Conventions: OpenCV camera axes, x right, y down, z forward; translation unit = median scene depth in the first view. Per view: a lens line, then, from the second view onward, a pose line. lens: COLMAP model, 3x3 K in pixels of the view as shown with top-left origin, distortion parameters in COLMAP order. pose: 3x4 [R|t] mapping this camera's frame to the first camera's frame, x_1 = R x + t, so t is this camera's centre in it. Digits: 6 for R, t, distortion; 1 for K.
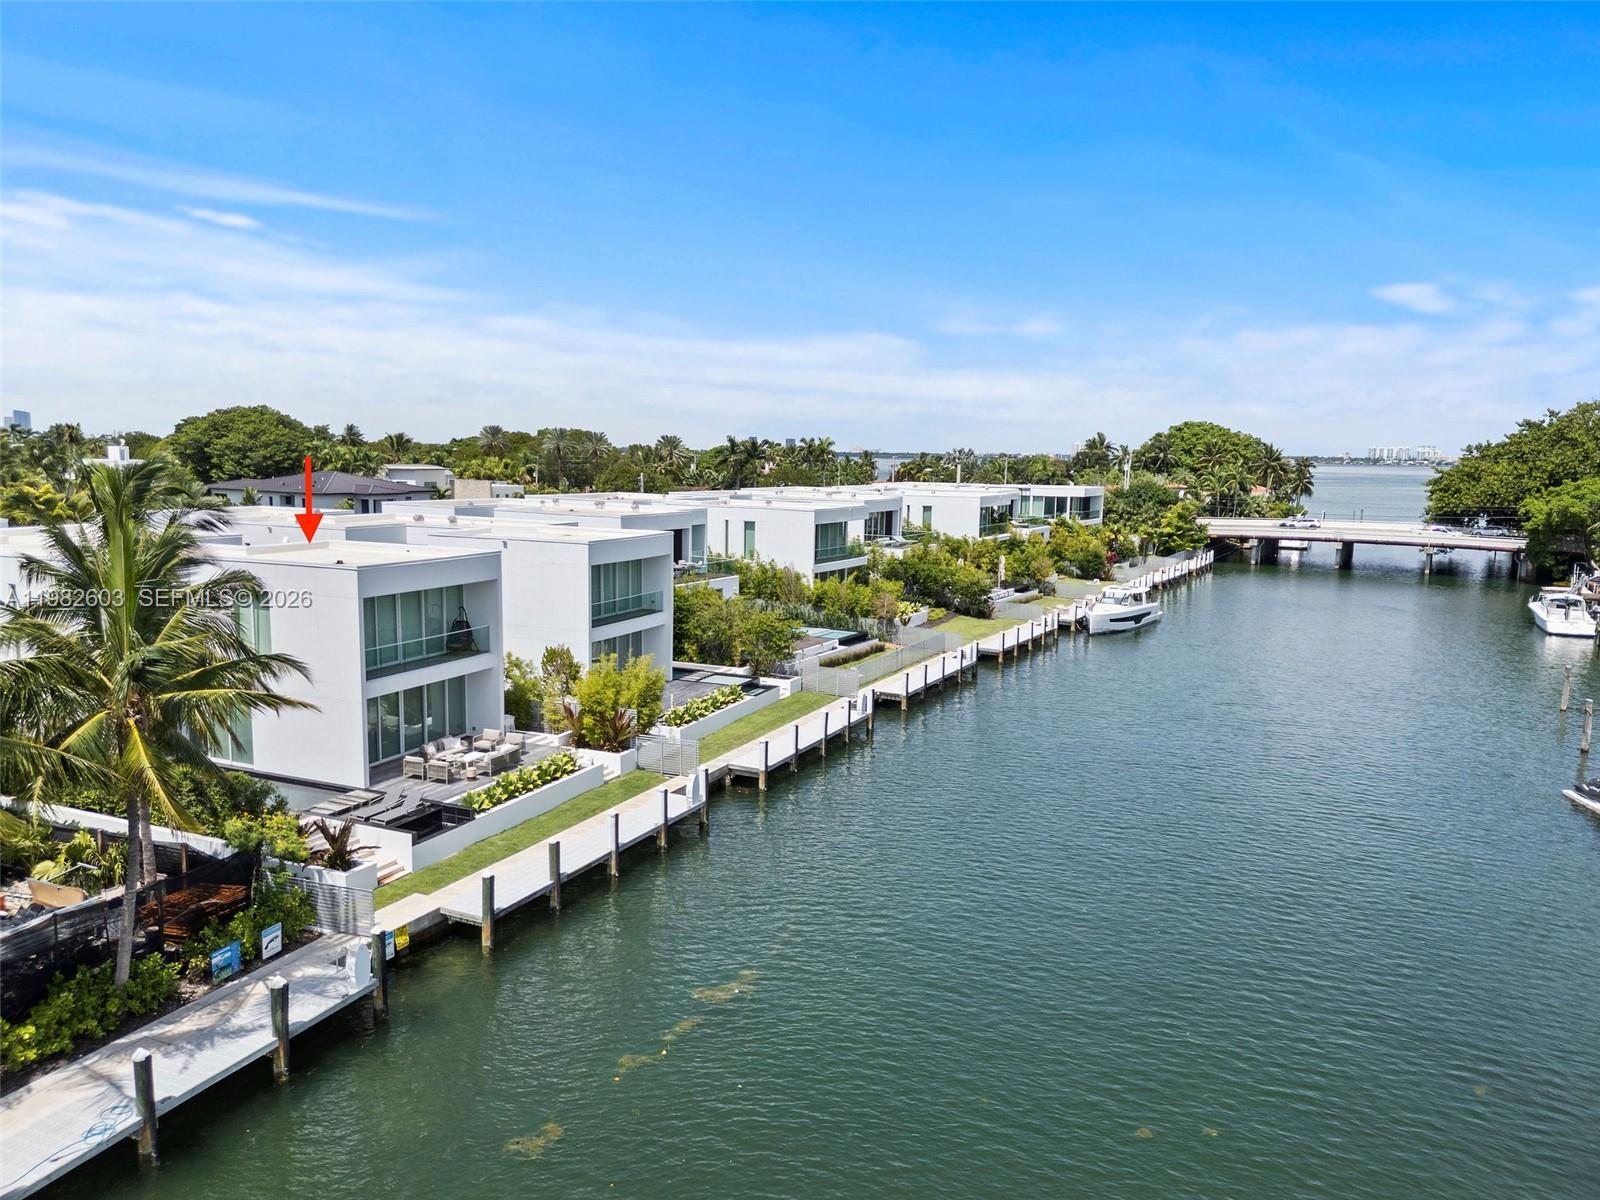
lens RADIAL K [[1122.7, 0, 800.0], [0, 1122.7, 600.0], [0, 0, 1]] dist [0.038677, 0.001212]
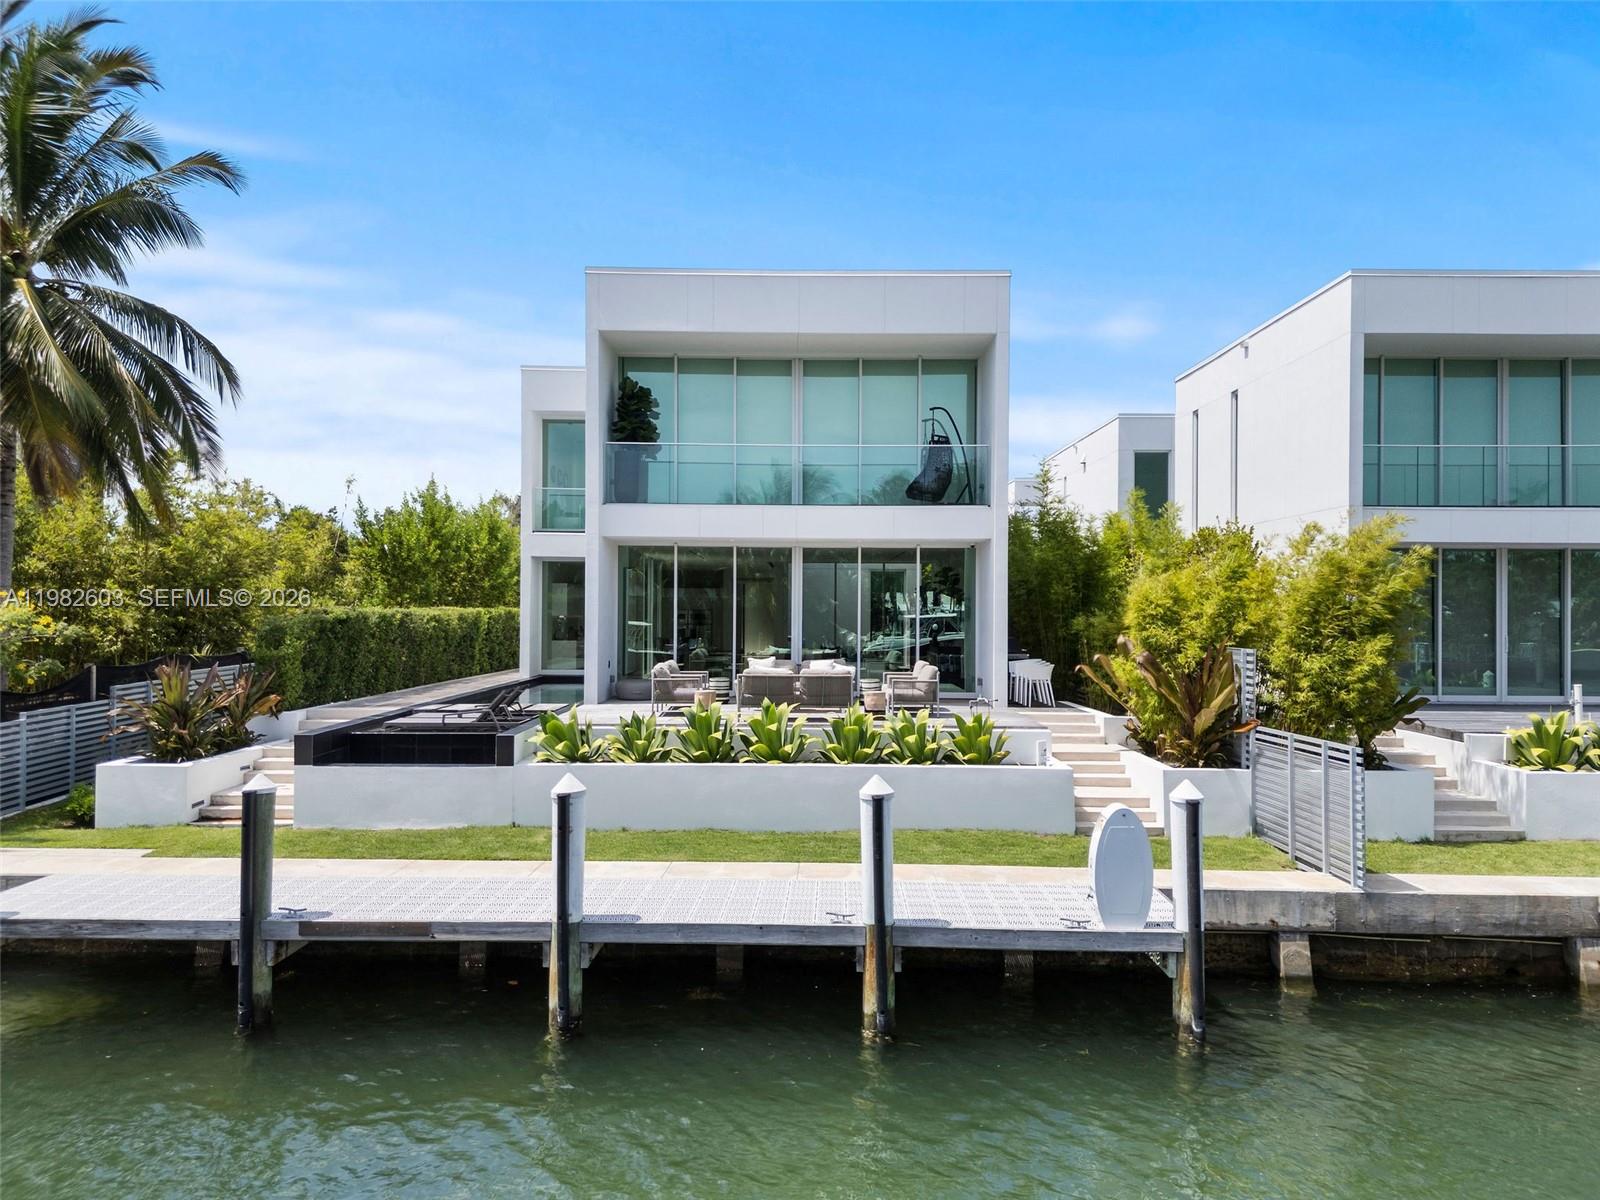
lens RADIAL K [[1122.7, 0, 800.0], [0, 1122.7, 600.0], [0, 0, 1]] dist [0.038677, 0.001212]
pose [[0.405399, -0.020736, -0.913905, 0.099496], [-0.120040, 0.989878, -0.075708, 0.123957], [0.906224, 0.140397, 0.398806, 0.743630]]
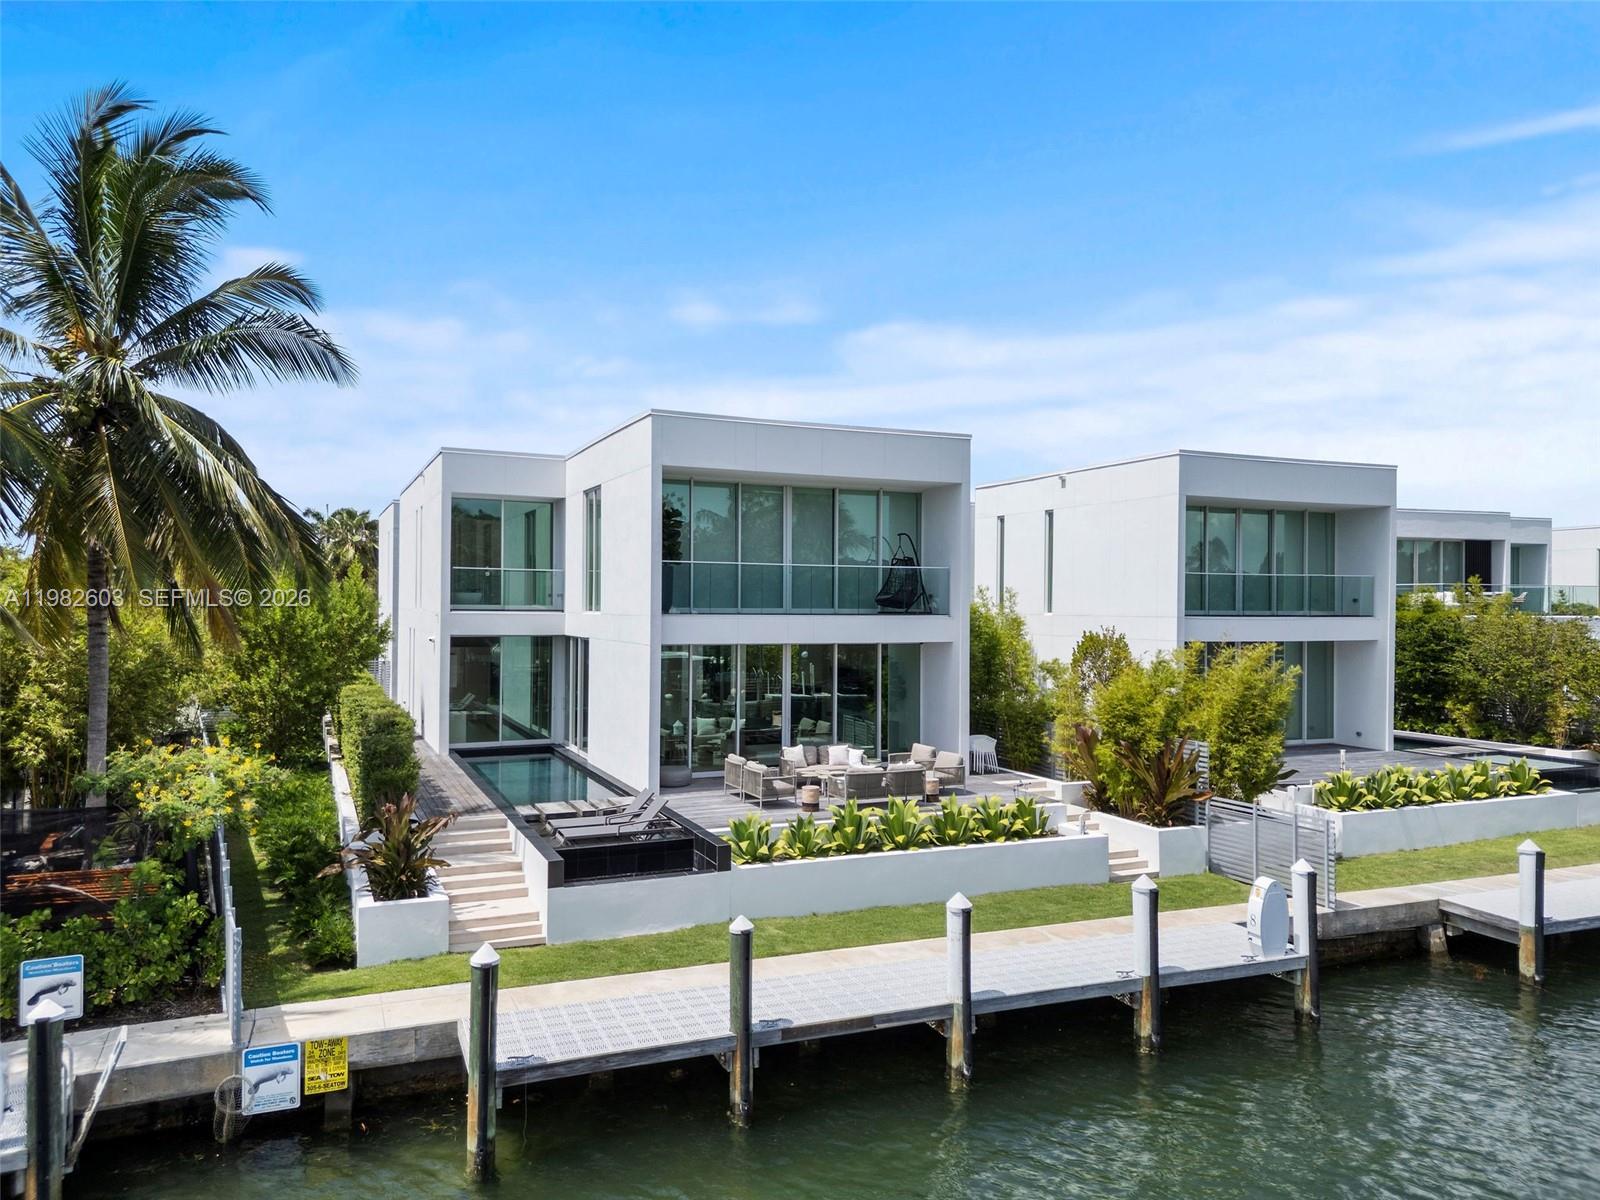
lens RADIAL K [[1122.7, 0, 800.0], [0, 1122.7, 600.0], [0, 0, 1]] dist [0.038677, 0.001212]
pose [[0.740019, -0.009837, -0.672514, 0.047991], [-0.085527, 0.990400, -0.108598, 0.104234], [0.667125, 0.137883, 0.732074, 0.524729]]
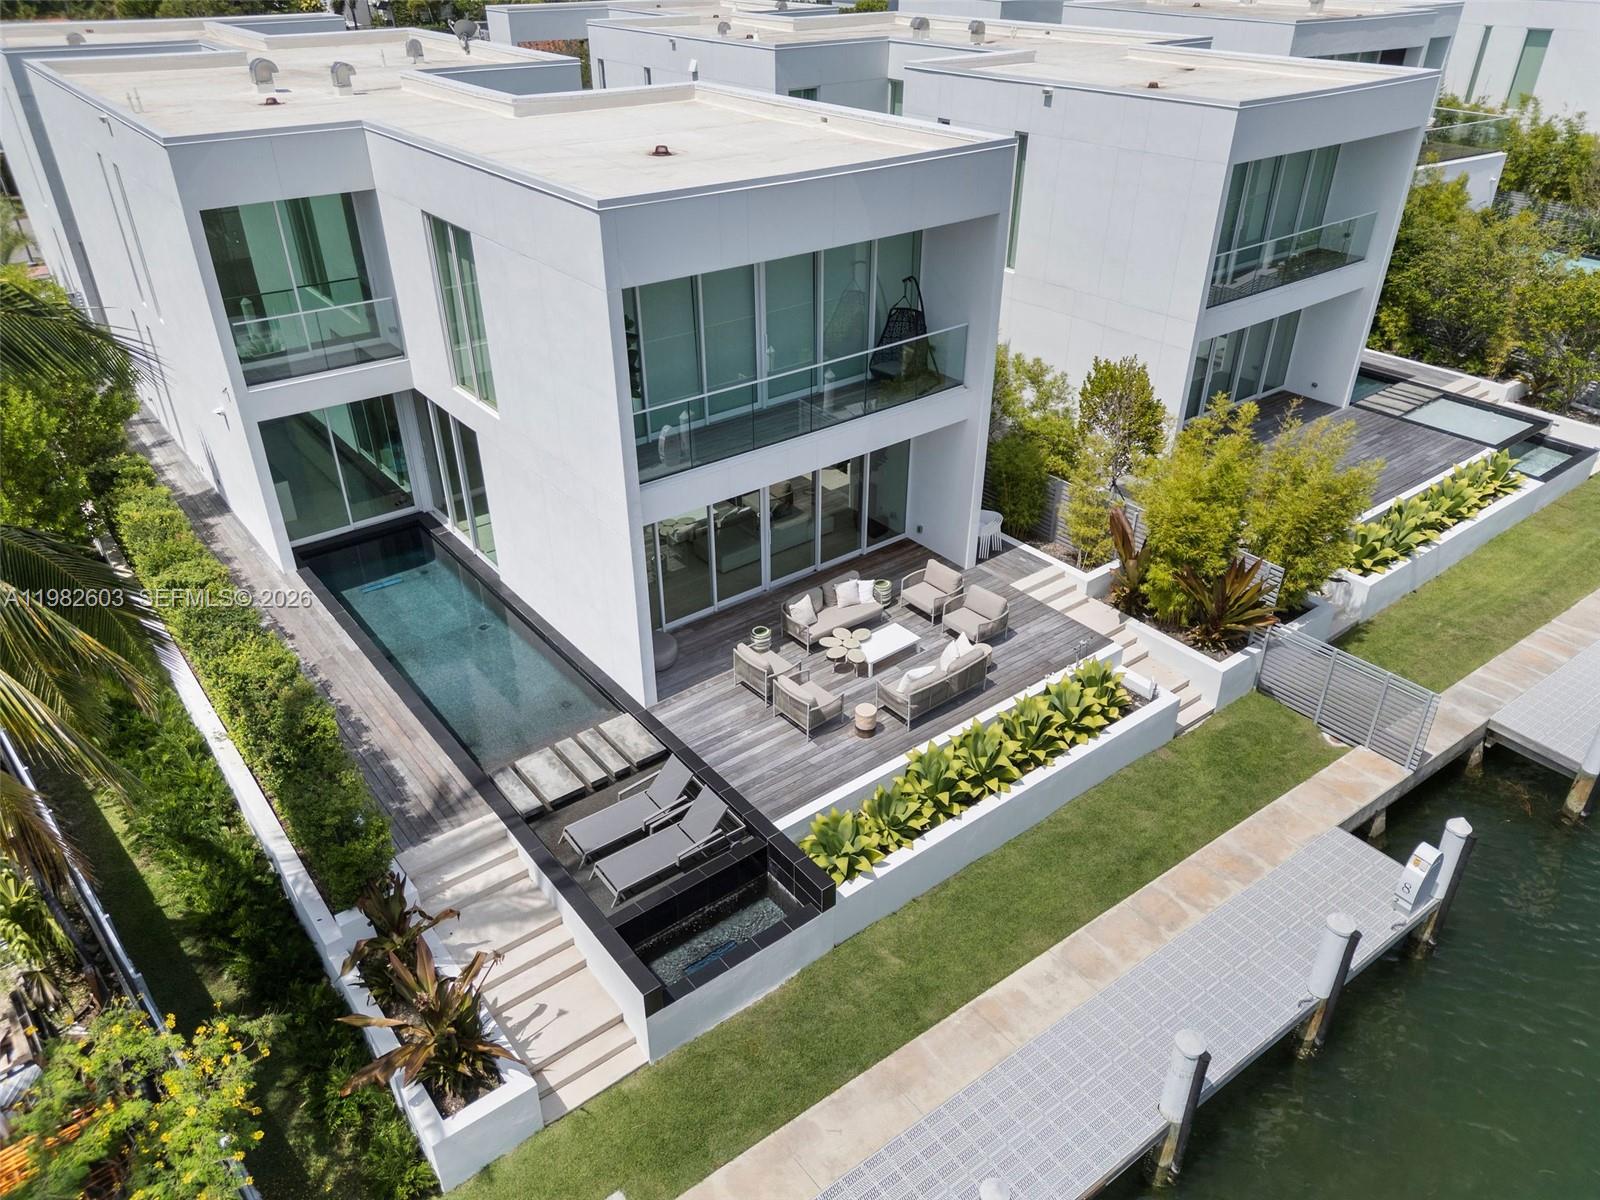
lens RADIAL K [[1099.9, 0, 810.8], [0, 1099.9, 622.8], [0, 0, 1]] dist [0.061574, -0.038920]
pose [[0.884753, 0.233323, -0.403450, -0.128818], [-0.044797, 0.904228, 0.424694, -0.050385], [0.463902, -0.357676, 0.810471, 0.574738]]
